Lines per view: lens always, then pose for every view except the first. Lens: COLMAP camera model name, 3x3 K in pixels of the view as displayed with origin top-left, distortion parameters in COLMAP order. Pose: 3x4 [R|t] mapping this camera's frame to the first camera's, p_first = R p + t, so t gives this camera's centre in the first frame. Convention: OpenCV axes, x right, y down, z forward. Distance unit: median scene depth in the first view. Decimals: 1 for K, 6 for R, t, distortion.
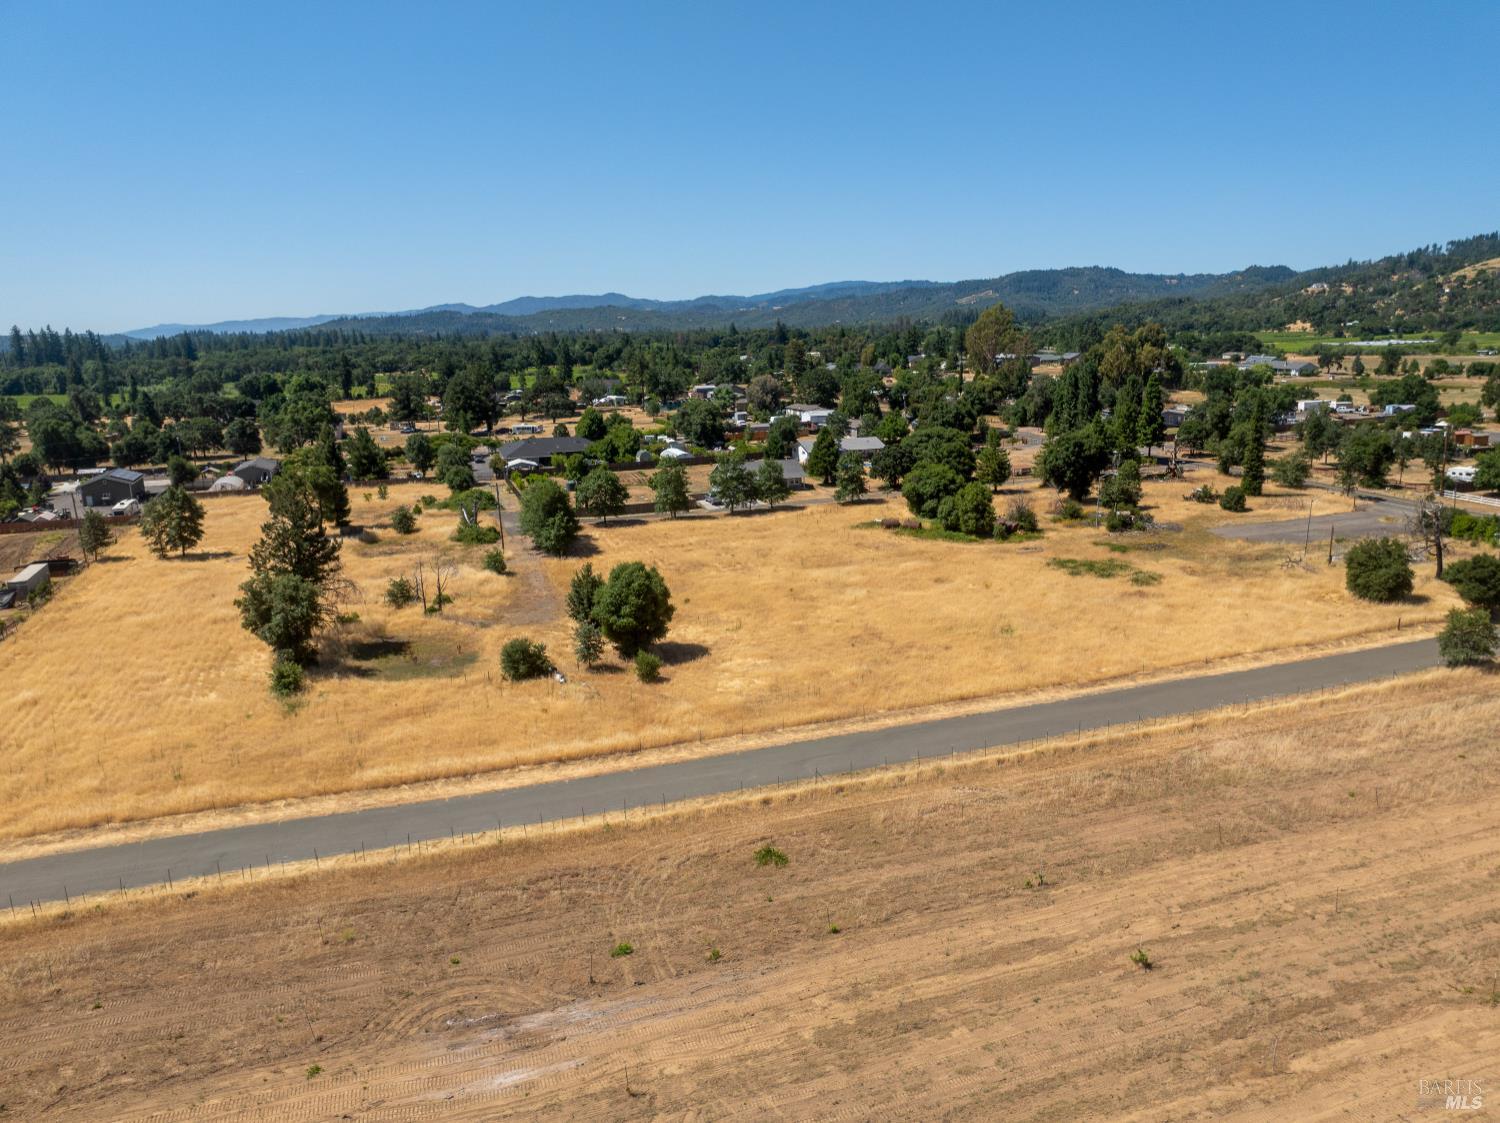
lens RADIAL K [[1058.5, 0, 756.1], [0, 1058.5, 582.0], [0, 0, 1]] dist [-0.047734, 0.016168]
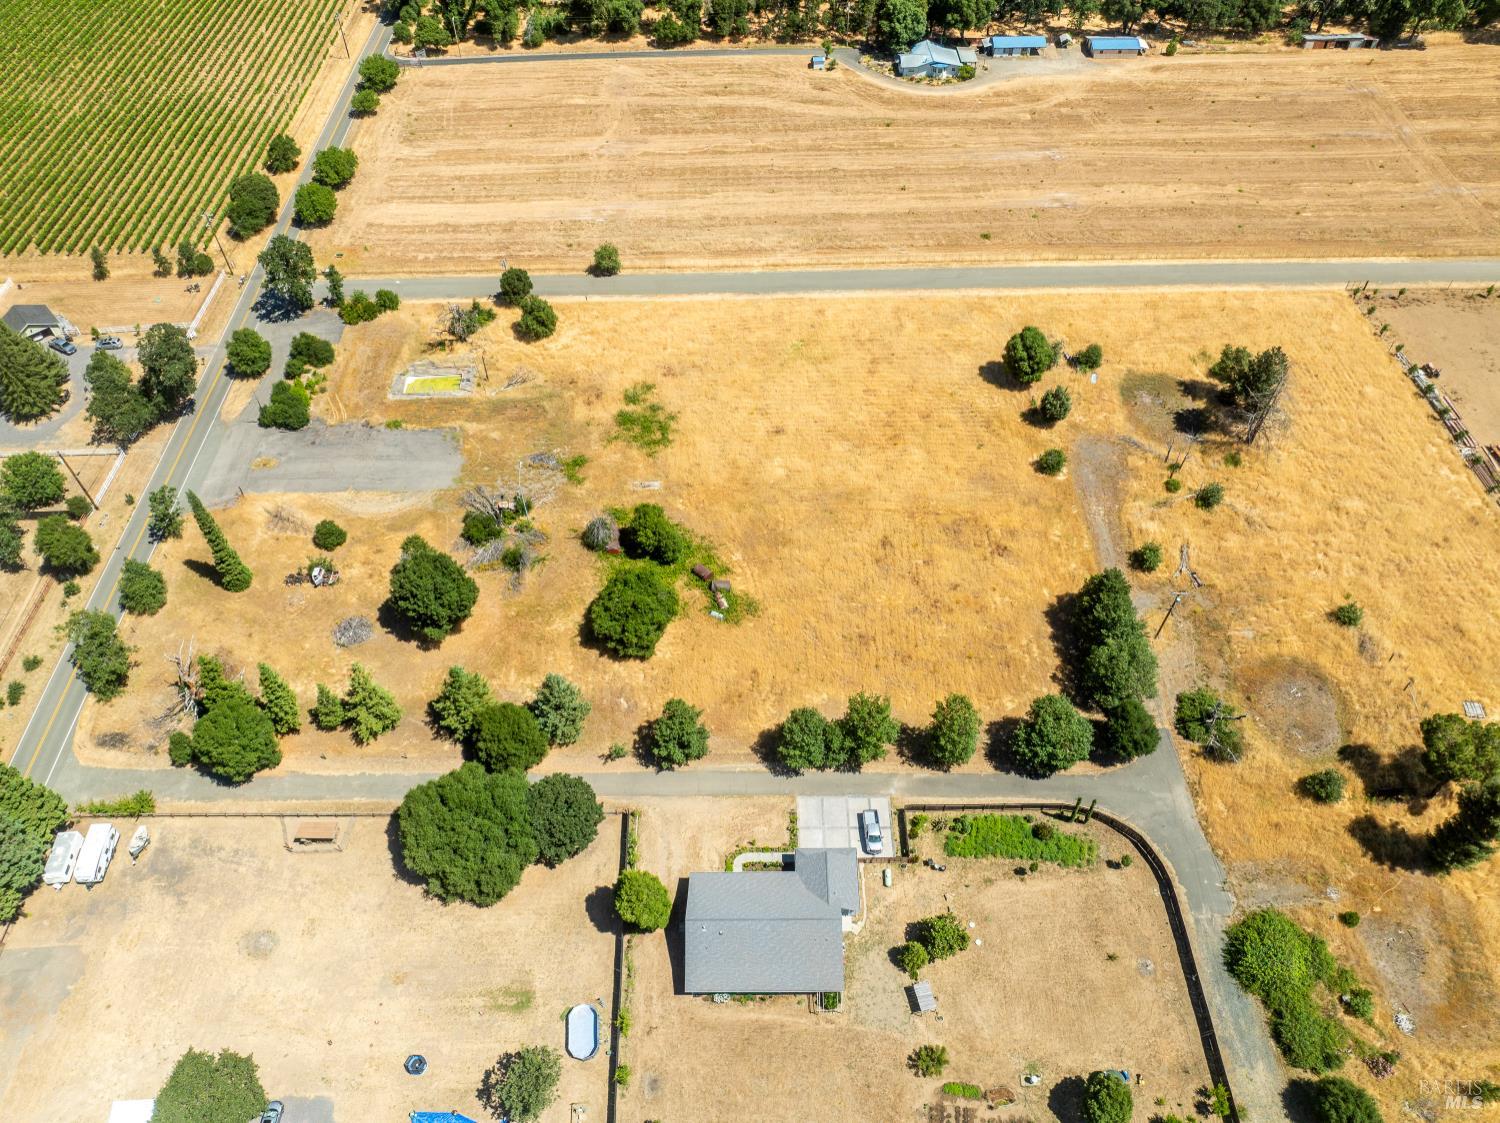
lens RADIAL K [[1058.5, 0, 741.8], [0, 1058.5, 558.6], [0, 0, 1]] dist [-0.047734, 0.016168]
pose [[-0.947552, -0.210233, 0.240722, -0.073112], [0.118299, 0.468986, 0.875247, -0.608840], [-0.296901, 0.857819, -0.419519, 0.970192]]
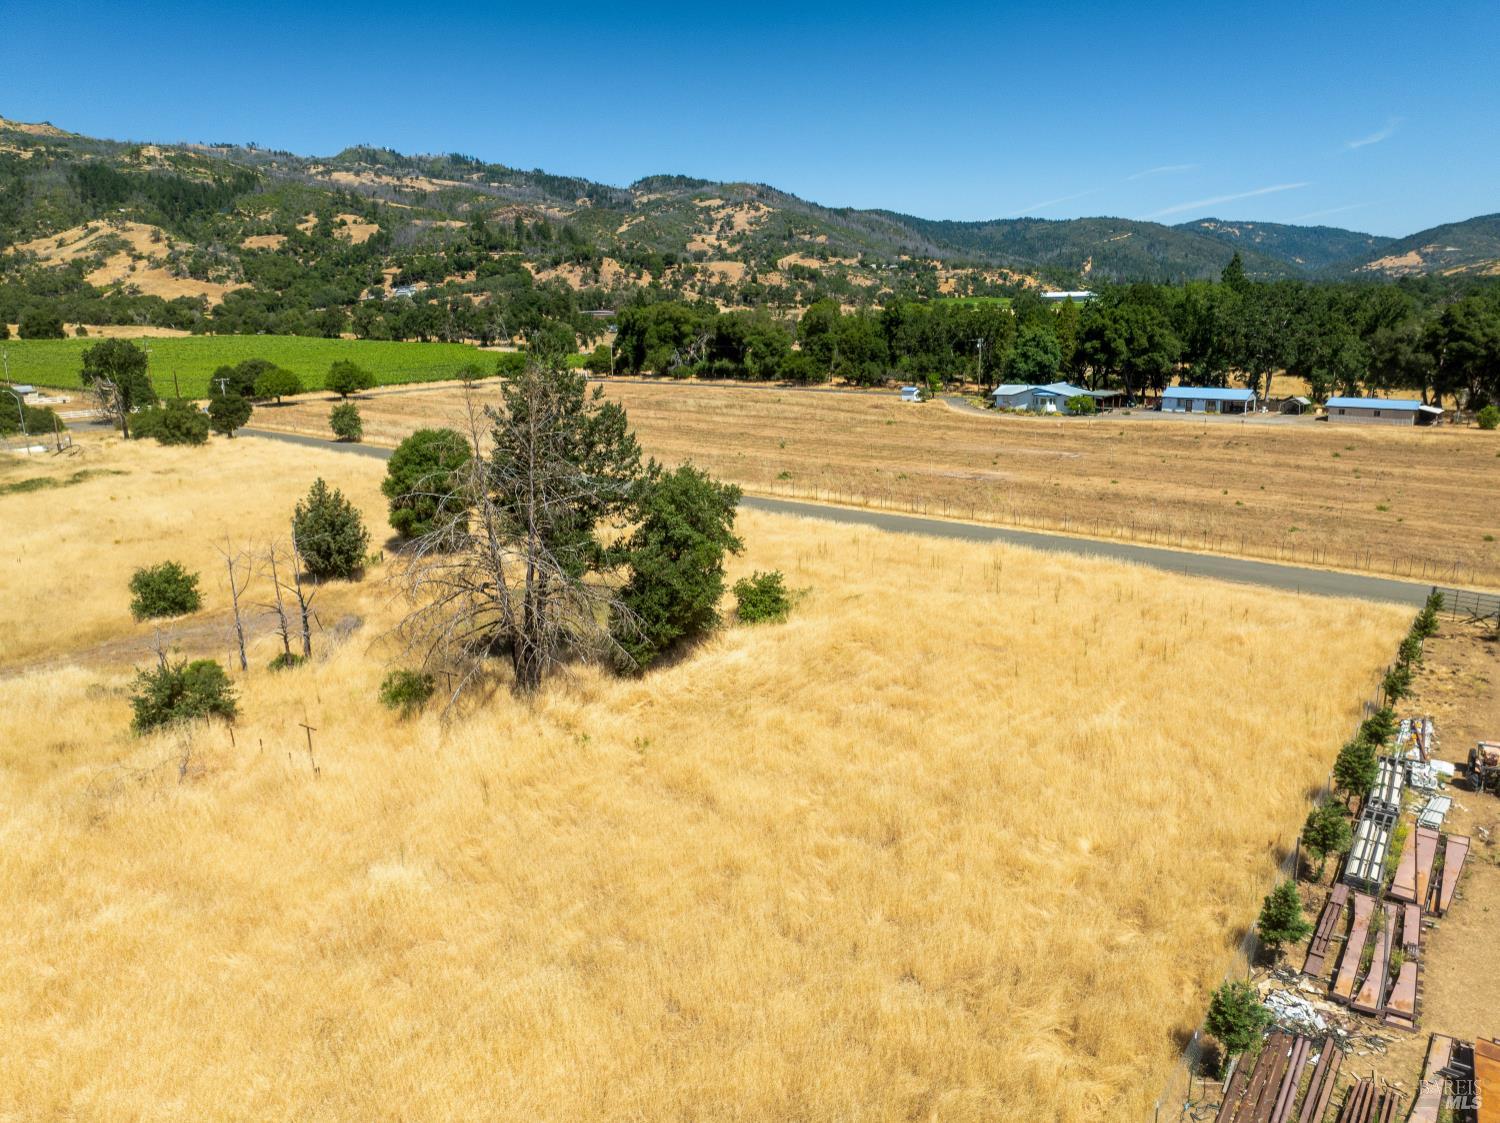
lens RADIAL K [[1058.5, 0, 747.1], [0, 1058.5, 564.4], [0, 0, 1]] dist [-0.047734, 0.016168]
pose [[-0.525150, -0.173487, 0.833139, -0.425385], [0.235246, 0.911258, 0.338035, -0.062322], [-0.817849, 0.373512, -0.437735, 0.551292]]
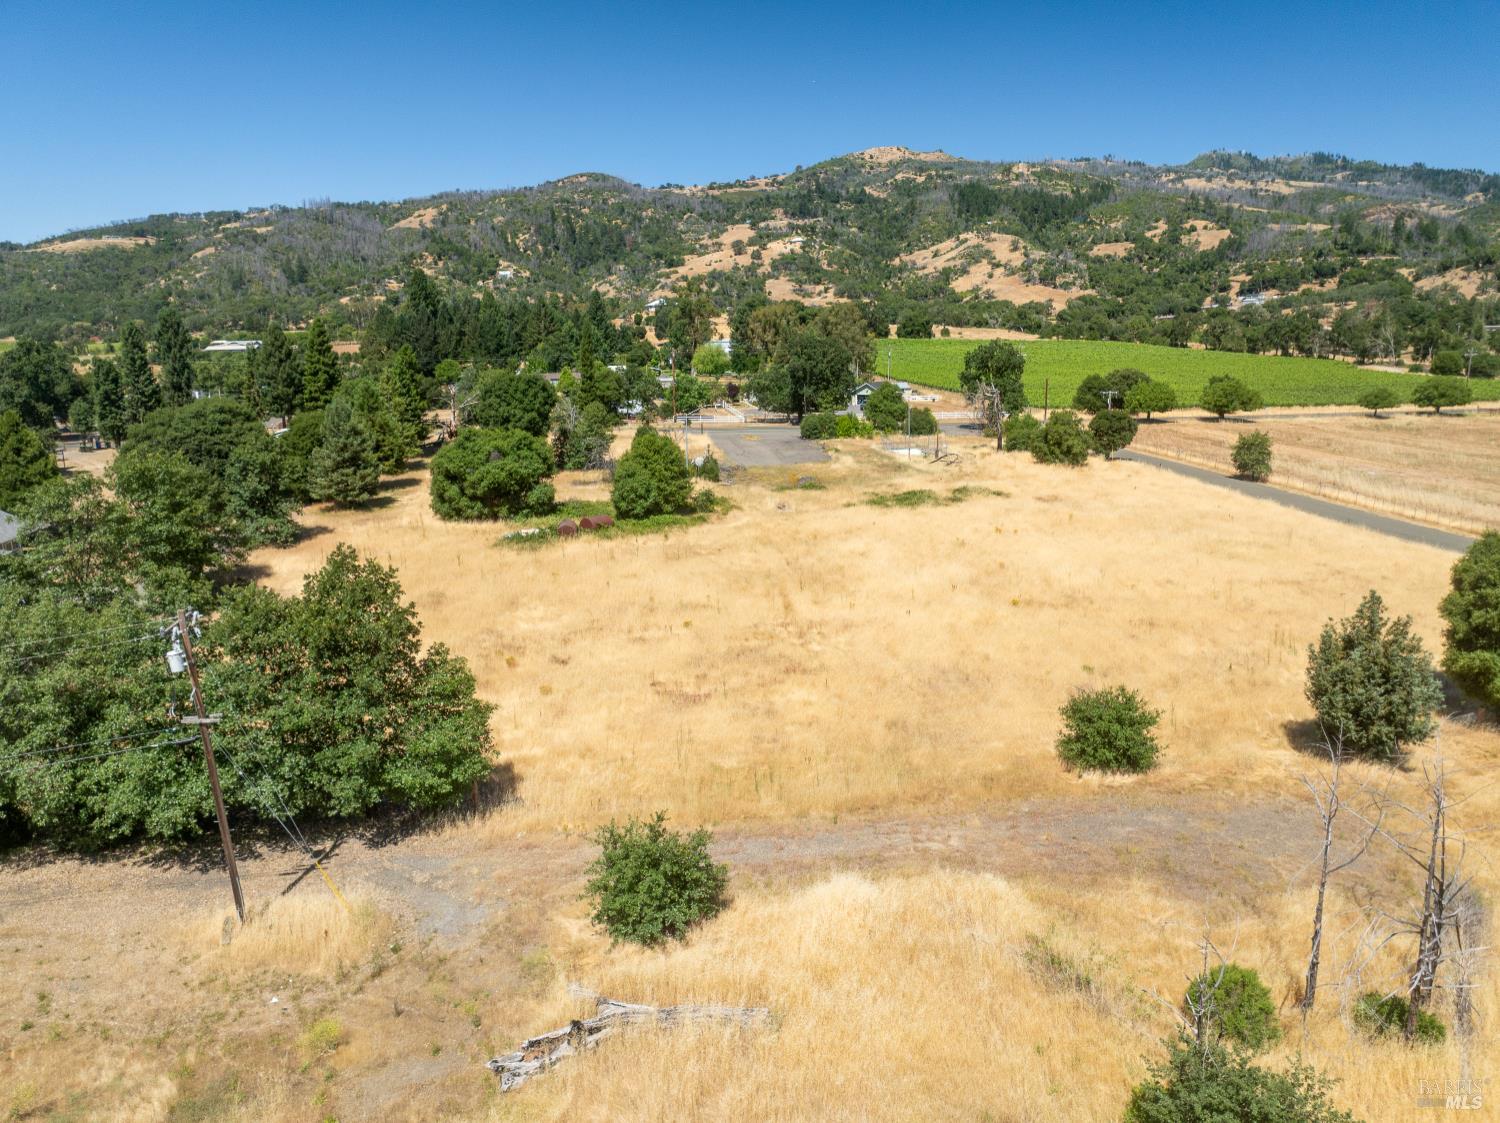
lens RADIAL K [[1058.5, 0, 751.8], [0, 1058.5, 565.4], [0, 0, 1]] dist [-0.047734, 0.016168]
pose [[0.172463, -0.200024, 0.964493, -0.287008], [0.244553, 0.957202, 0.154783, -0.070671], [-0.954175, 0.209175, 0.213999, 0.575077]]
